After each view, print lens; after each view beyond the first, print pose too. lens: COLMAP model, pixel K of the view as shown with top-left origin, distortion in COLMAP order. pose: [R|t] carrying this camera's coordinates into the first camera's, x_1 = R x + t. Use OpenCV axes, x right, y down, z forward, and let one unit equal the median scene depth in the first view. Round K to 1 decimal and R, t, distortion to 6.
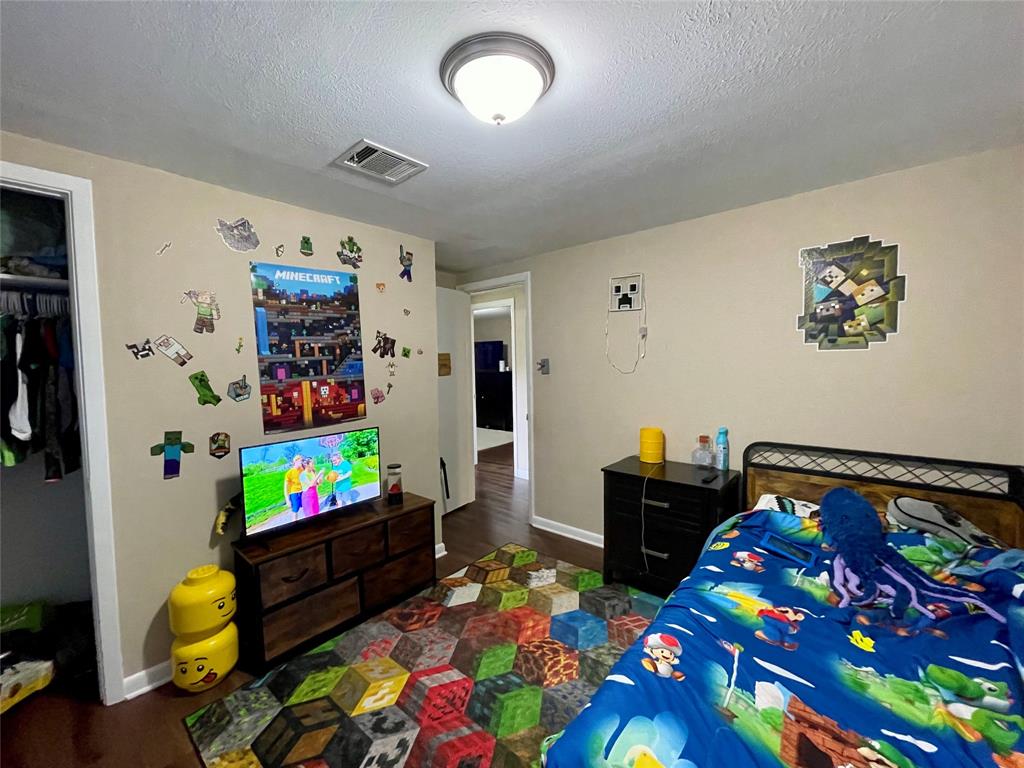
lens RADIAL K [[420.7, 0, 512.8], [0, 420.7, 382.3], [0, 0, 1]] dist [0.000410, 0.000031]
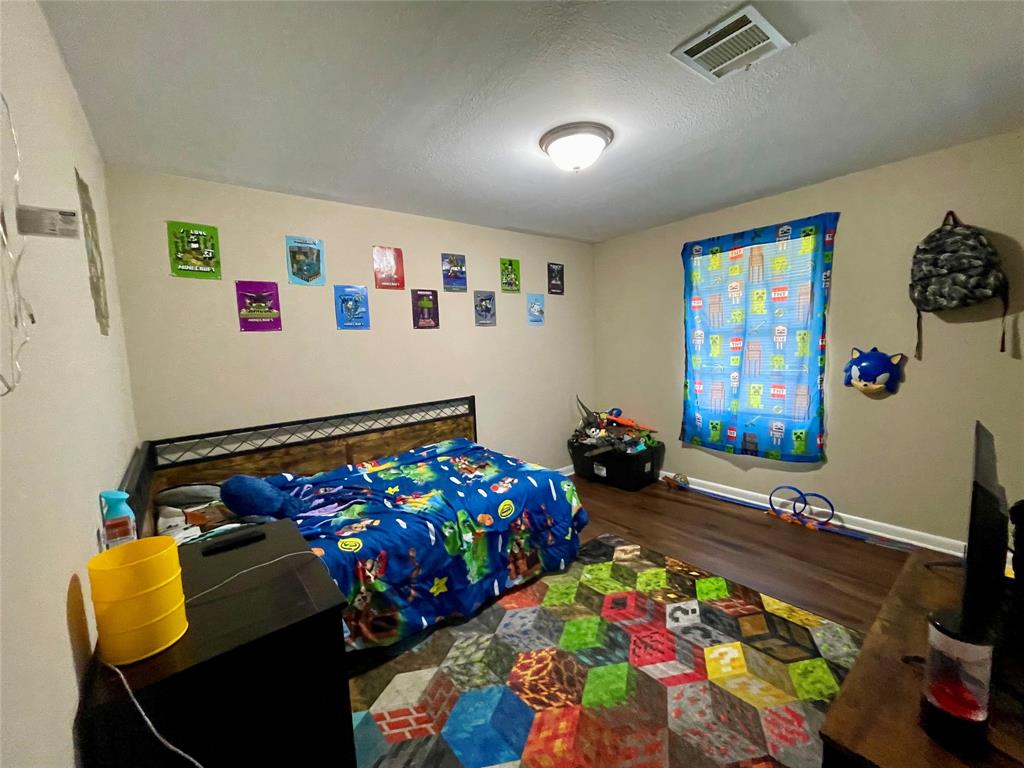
lens RADIAL K [[420.7, 0, 508.2], [0, 420.7, 384.0], [0, 0, 1]] dist [0.000410, 0.000031]
pose [[-0.980792, 0.037677, 0.191382, -0.029164], [0.068481, 0.985223, 0.156993, -0.068174], [-0.182638, 0.167084, -0.968879, 1.817573]]
